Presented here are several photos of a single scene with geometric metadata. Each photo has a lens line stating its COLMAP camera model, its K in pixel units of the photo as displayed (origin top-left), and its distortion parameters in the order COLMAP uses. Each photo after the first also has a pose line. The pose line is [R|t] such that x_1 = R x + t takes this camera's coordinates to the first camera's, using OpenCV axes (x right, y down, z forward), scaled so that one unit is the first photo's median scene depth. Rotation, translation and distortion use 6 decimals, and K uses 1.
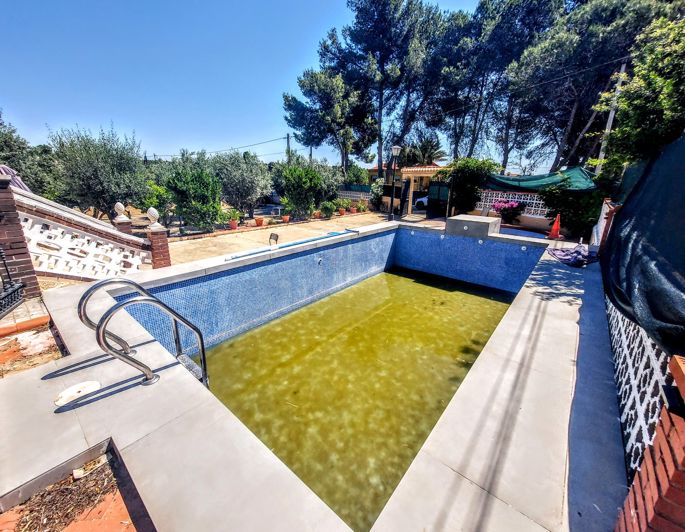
lens RADIAL K [[282.0, 0, 344.4], [0, 282.0, 264.1], [0, 0, 1]] dist [-0.000607, -0.000136]
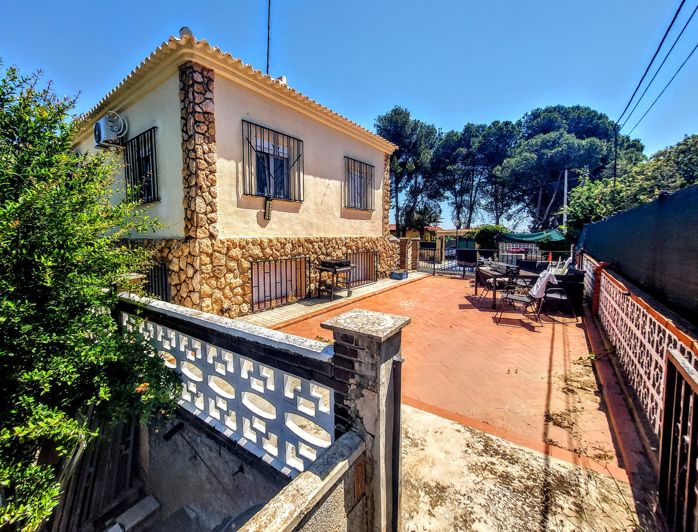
lens RADIAL K [[301.9, 0, 319.1], [0, 301.9, 253.5], [0, 0, 1]] dist [0.005198, 0.000308]
pose [[0.999520, -0.019962, 0.023680, -0.410486], [0.025089, 0.970166, -0.241139, 0.136075], [-0.018160, 0.241617, 0.970202, -0.466033]]
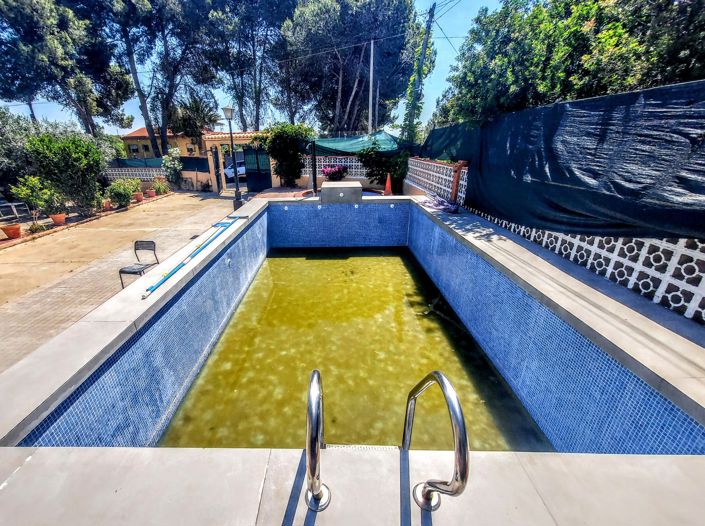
lens RADIAL K [[302.3, 0, 323.8], [0, 302.3, 270.6], [0, 0, 1]] dist [0.000273, 0.000329]
pose [[0.780881, -0.270377, 0.563135, -0.113143], [0.214447, 0.962722, 0.164863, -0.022356], [-0.586718, -0.007976, 0.809752, 0.061484]]
